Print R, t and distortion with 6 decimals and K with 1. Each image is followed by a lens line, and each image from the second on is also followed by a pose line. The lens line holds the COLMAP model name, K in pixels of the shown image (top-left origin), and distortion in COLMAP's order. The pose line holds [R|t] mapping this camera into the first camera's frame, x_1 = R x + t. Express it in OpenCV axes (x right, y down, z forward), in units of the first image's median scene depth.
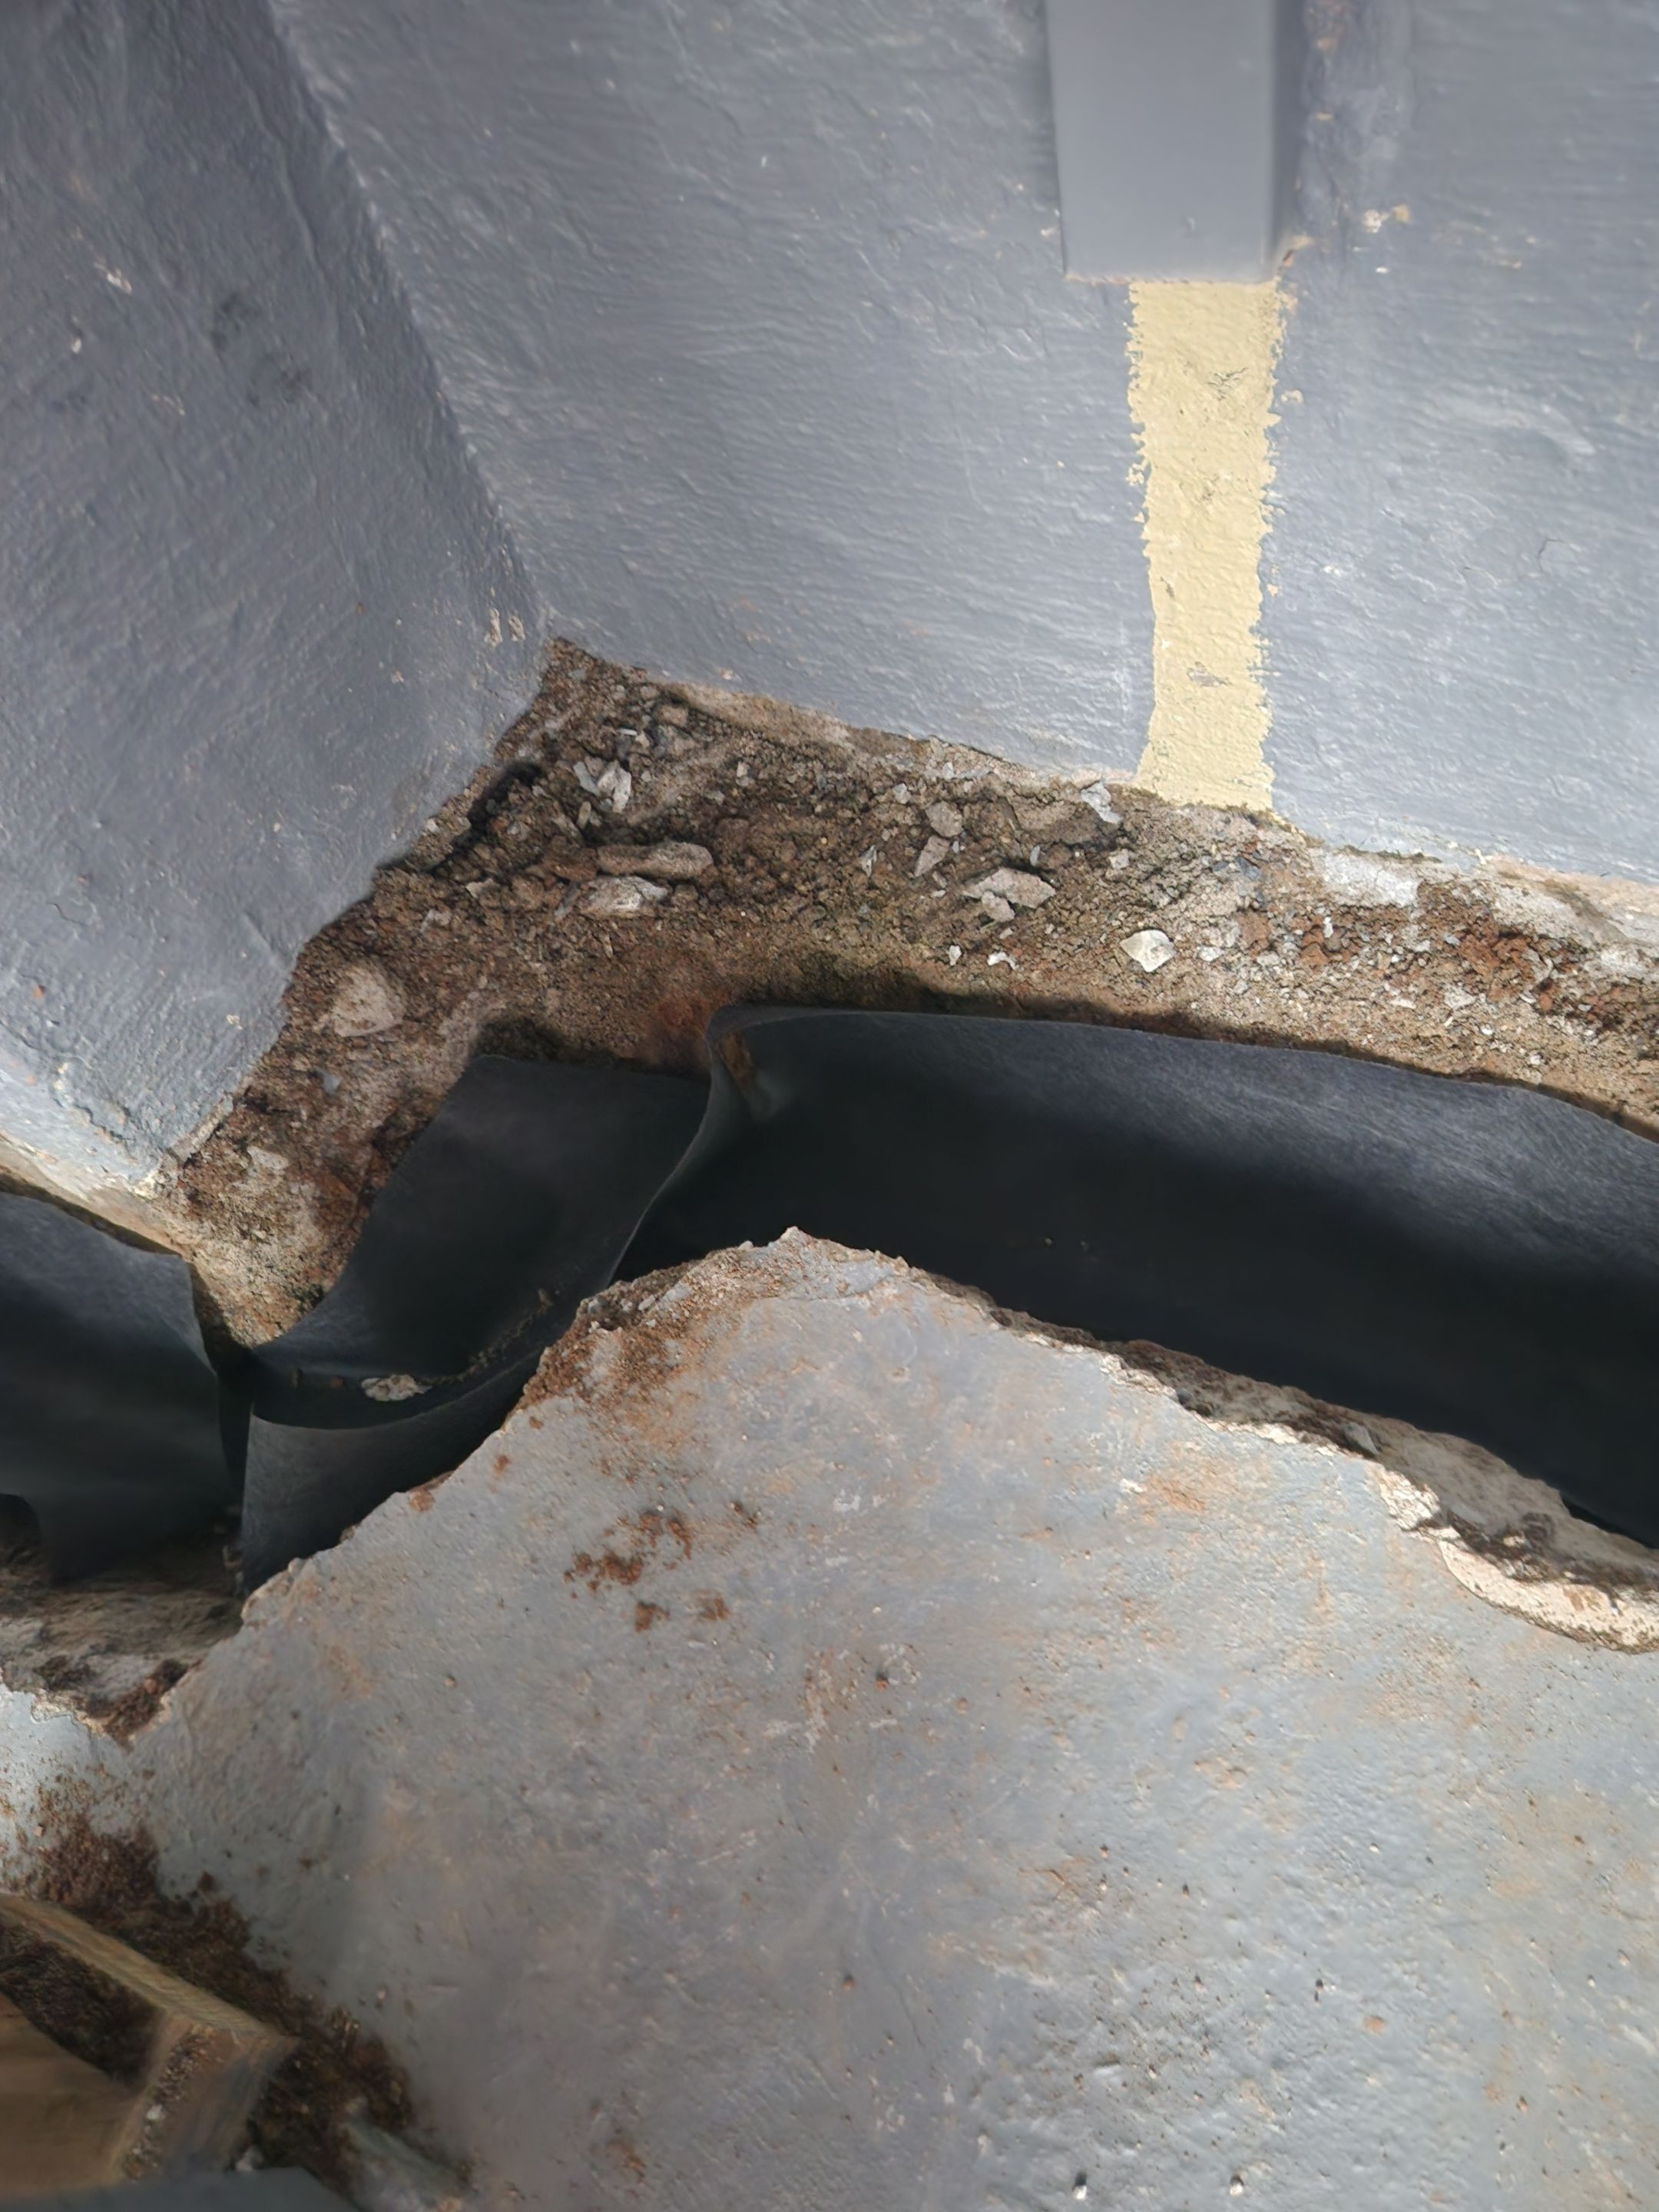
lens RADIAL K [[1500.6, 0, 830.0], [0, 1500.6, 1145.3], [0, 0, 1]] dist [0.059160, -0.081545]
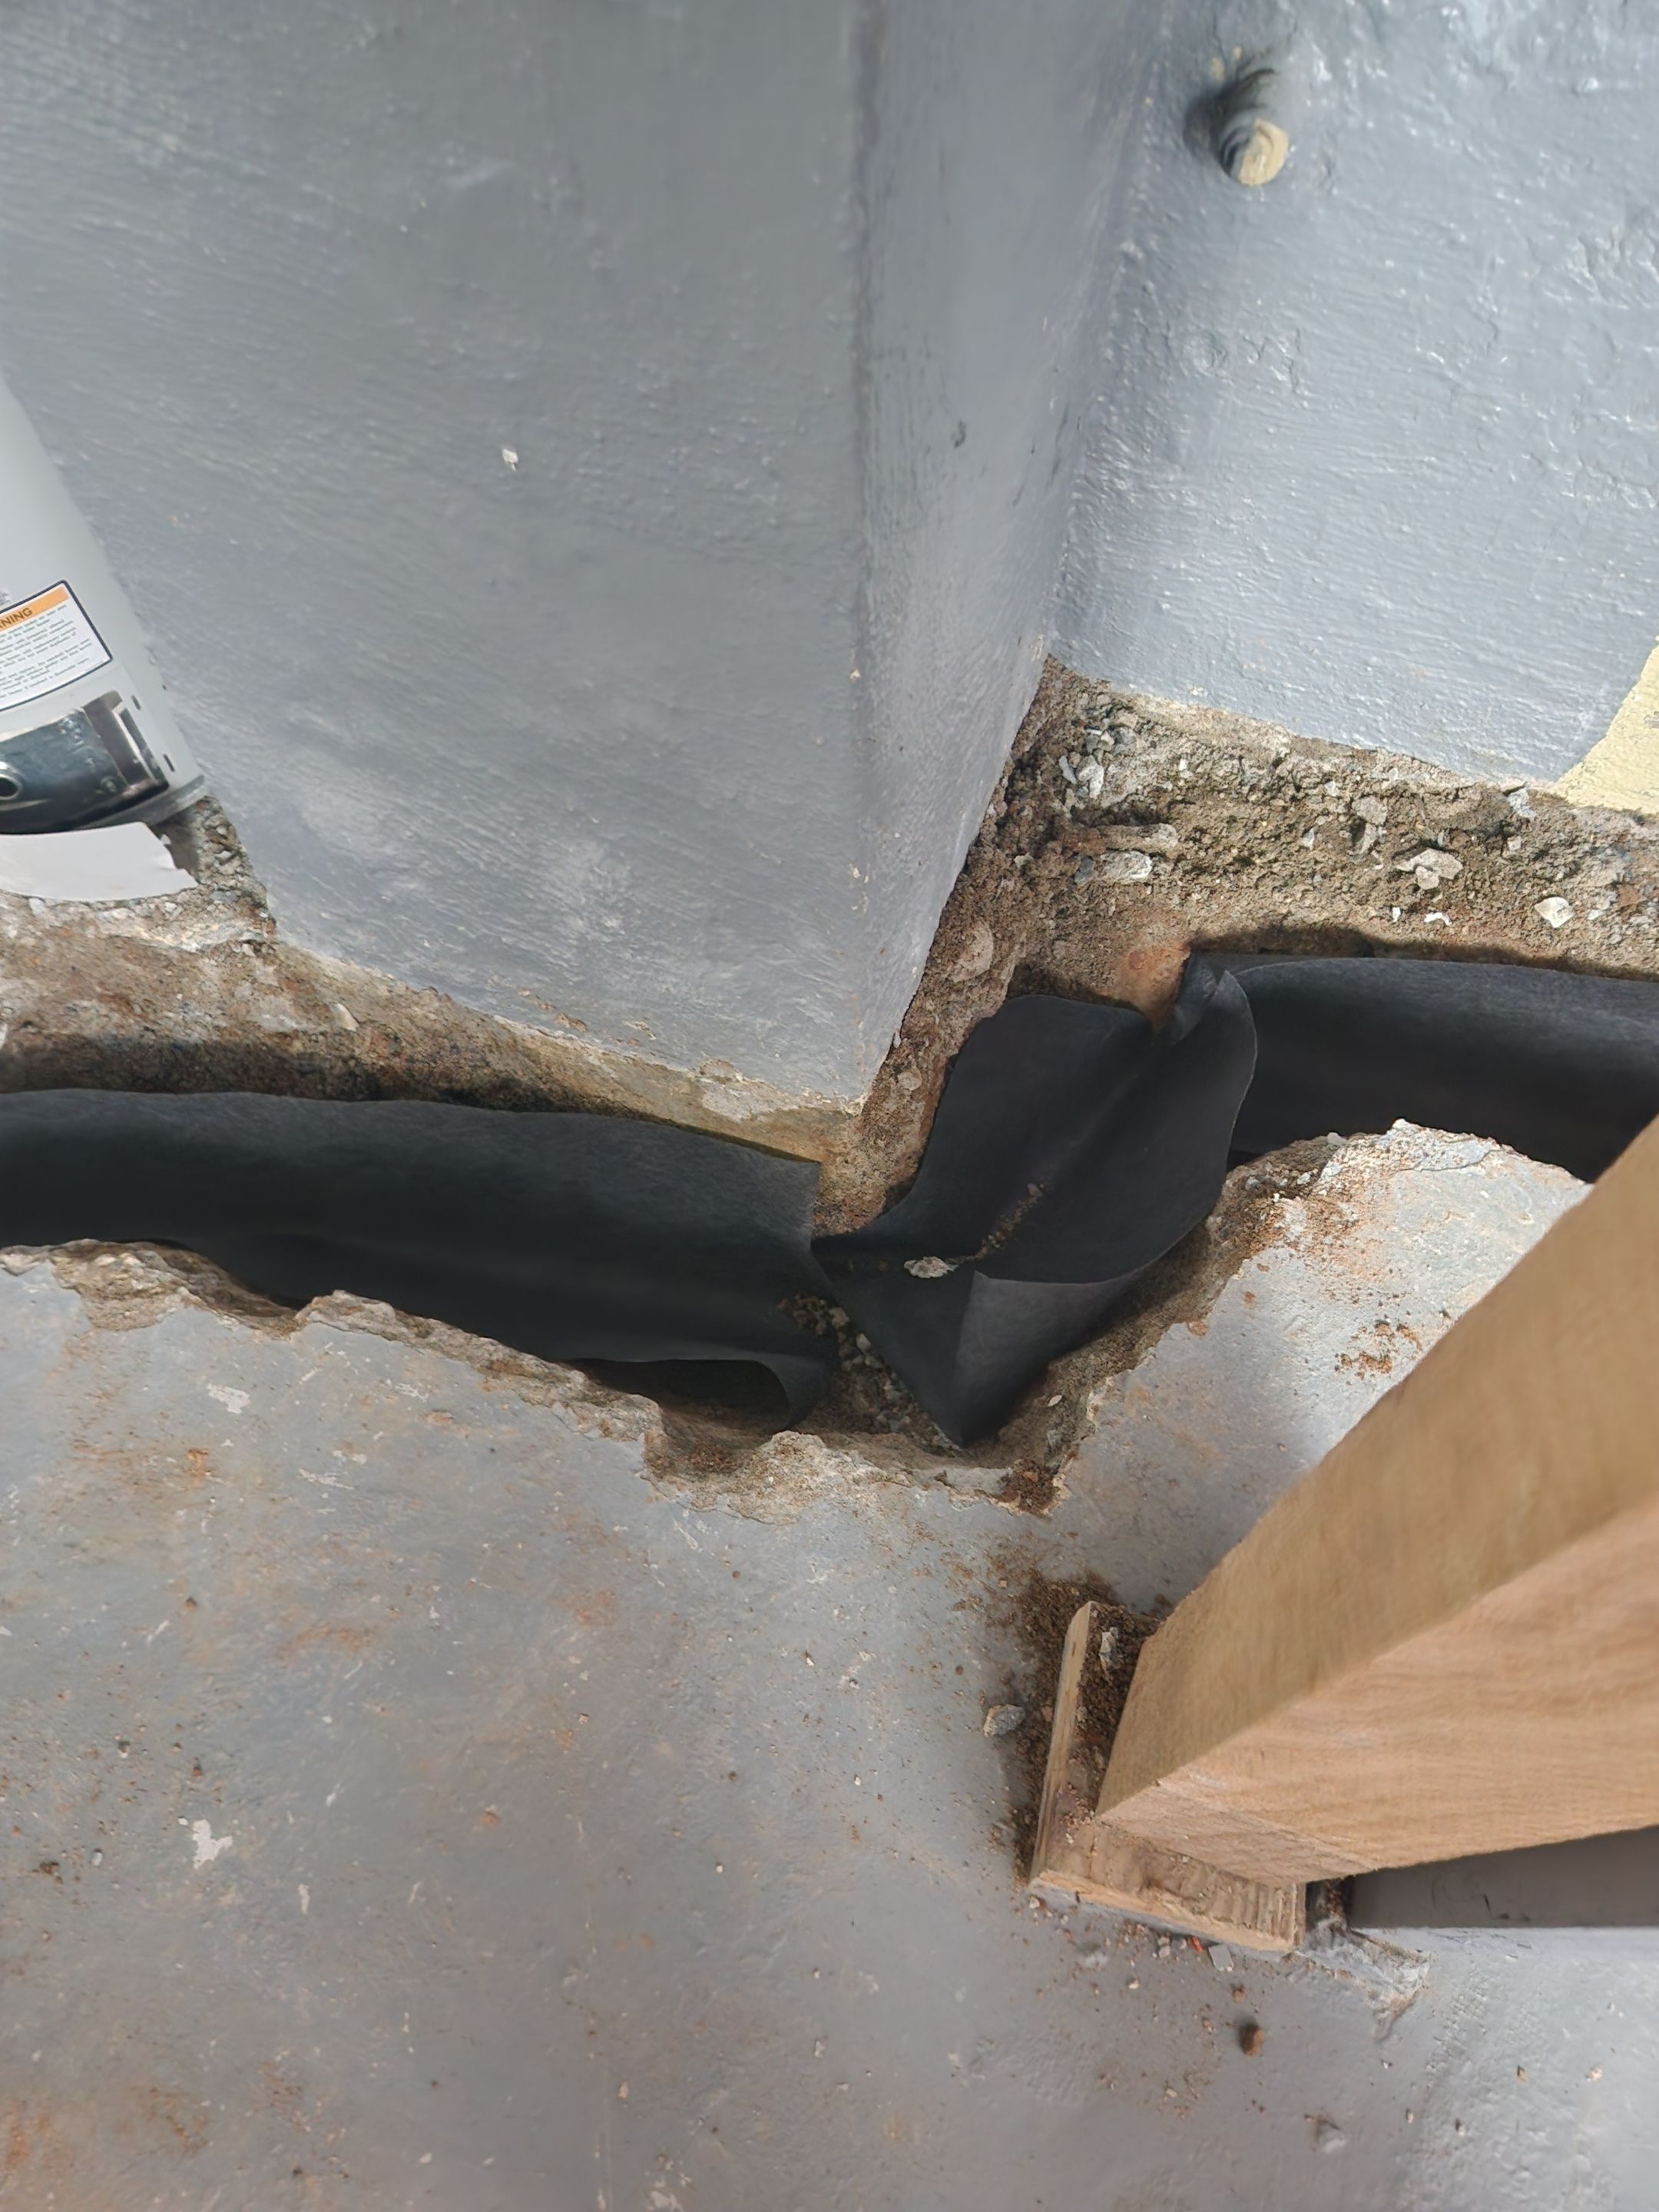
lens RADIAL K [[1468.3, 0, 838.0], [0, 1468.3, 1128.8], [0, 0, 1]] dist [0.055367, -0.069156]
pose [[0.973269, -0.032907, 0.227299, -0.696741], [0.024059, 0.998845, 0.041592, -0.004249], [-0.228405, -0.035012, 0.972936, -0.160843]]
